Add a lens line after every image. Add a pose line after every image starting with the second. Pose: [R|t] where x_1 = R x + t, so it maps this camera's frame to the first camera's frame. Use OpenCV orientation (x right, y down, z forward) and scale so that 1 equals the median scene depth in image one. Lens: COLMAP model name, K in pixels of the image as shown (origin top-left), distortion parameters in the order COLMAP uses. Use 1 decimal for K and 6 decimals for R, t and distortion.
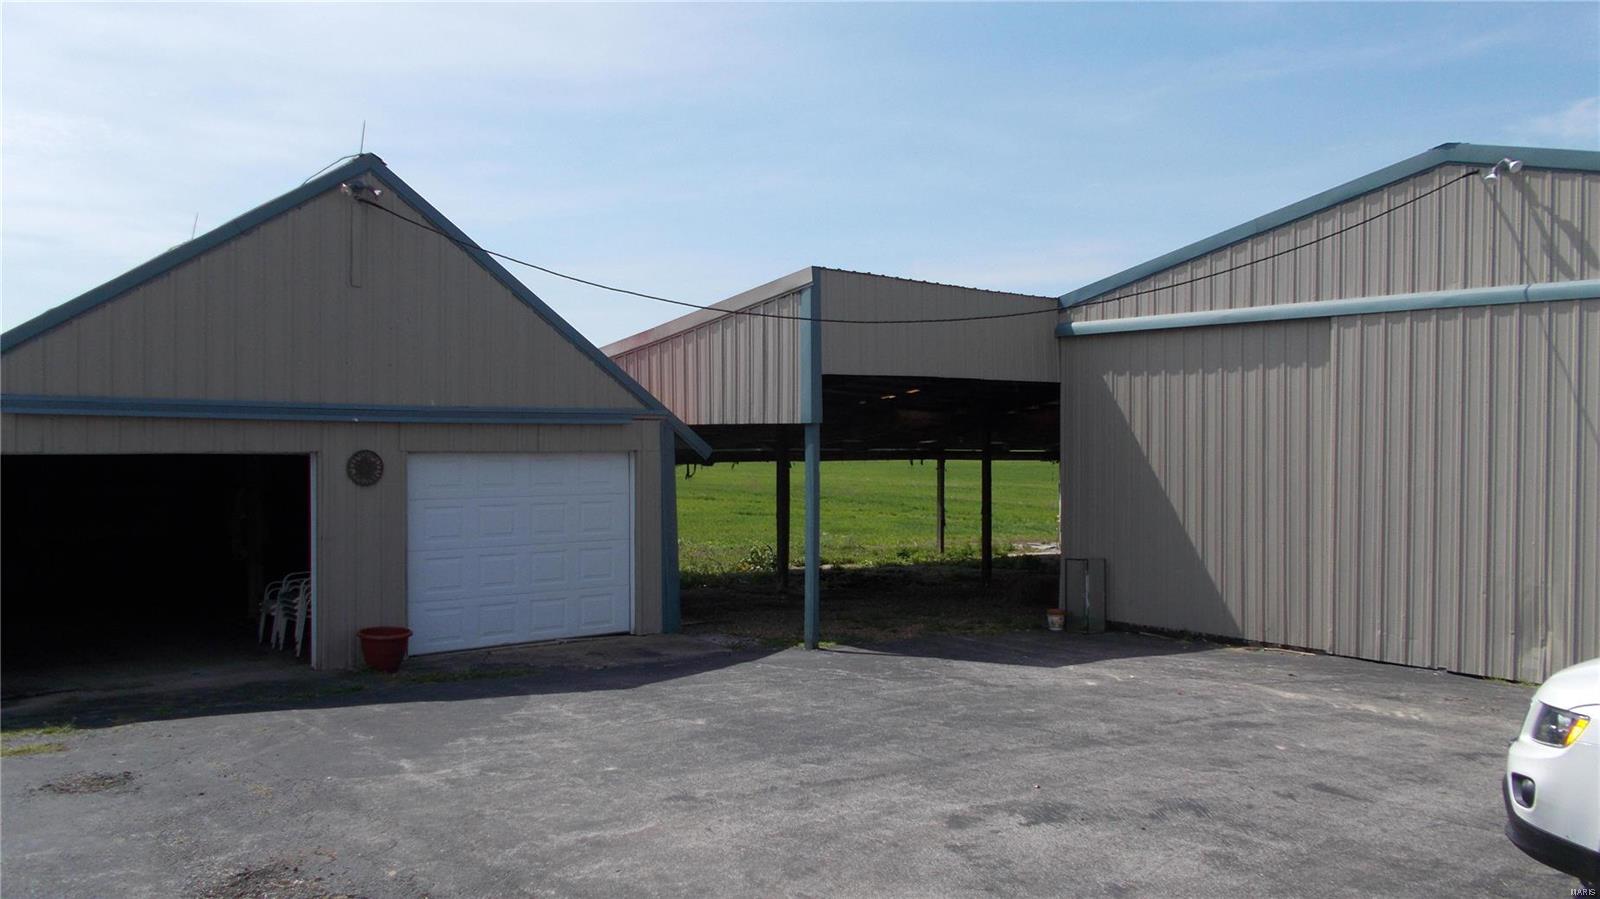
lens RADIAL K [[1218.6, 0, 800.1], [0, 1218.6, 453.5], [0, 0, 1]] dist [-0.015472, 0.032702]
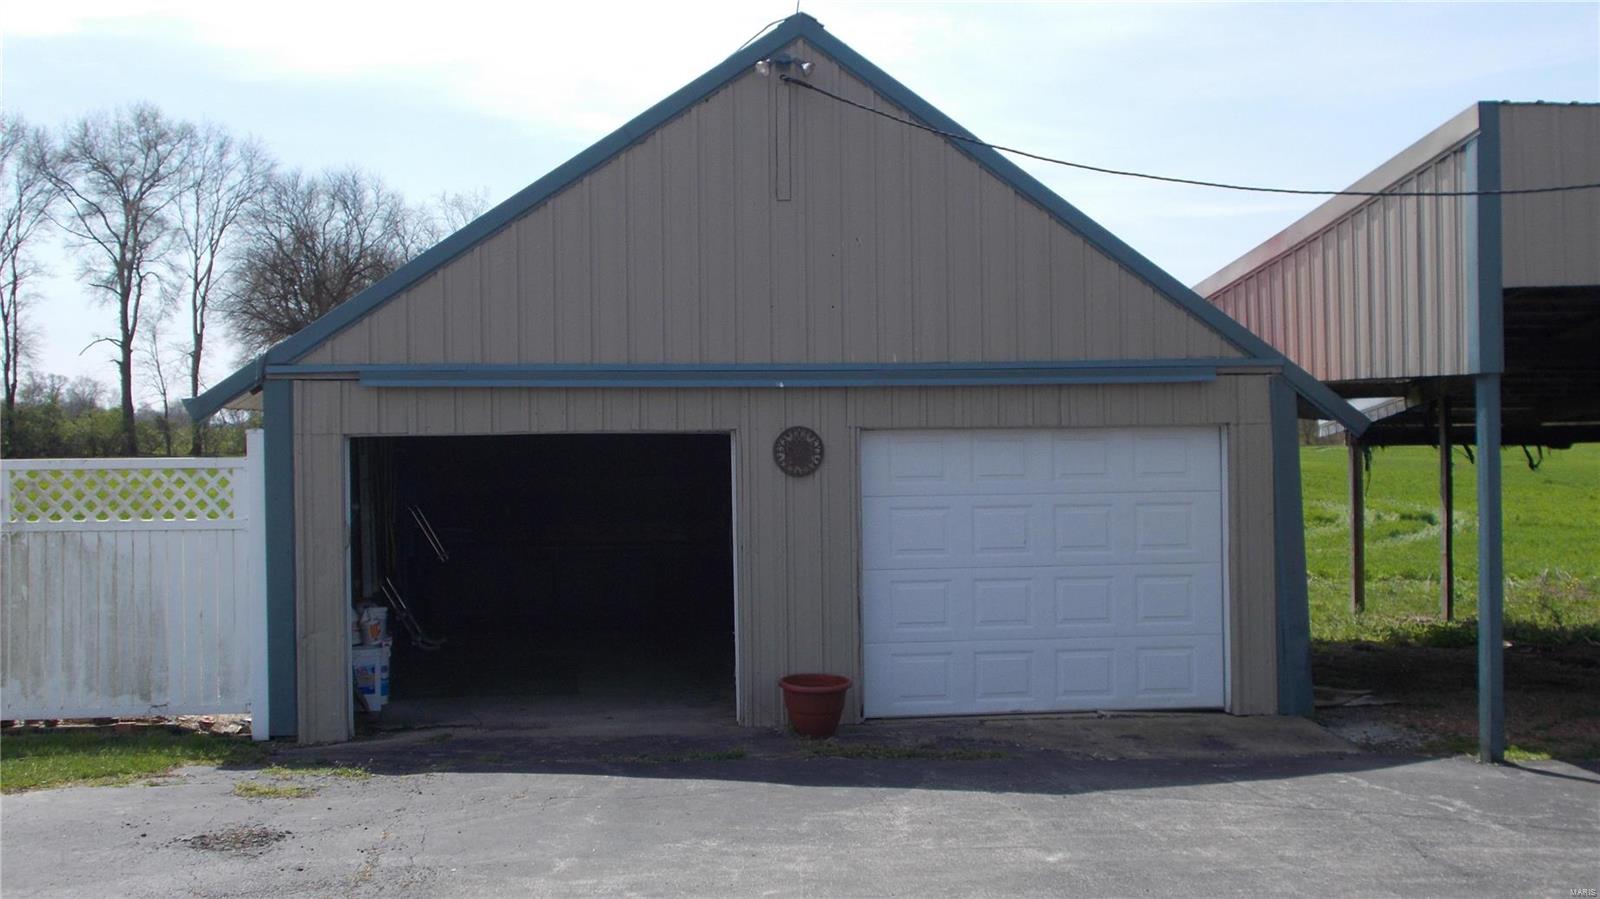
lens RADIAL K [[1747.3, 0, 800.0], [0, 1747.3, 444.8], [0, 0, 1]] dist [0.006472, 0.000000]
pose [[0.836836, -0.003759, -0.547441, 0.192958], [0.008184, 0.999951, 0.005646, 0.001778], [0.547392, -0.009205, 0.836825, 0.124407]]
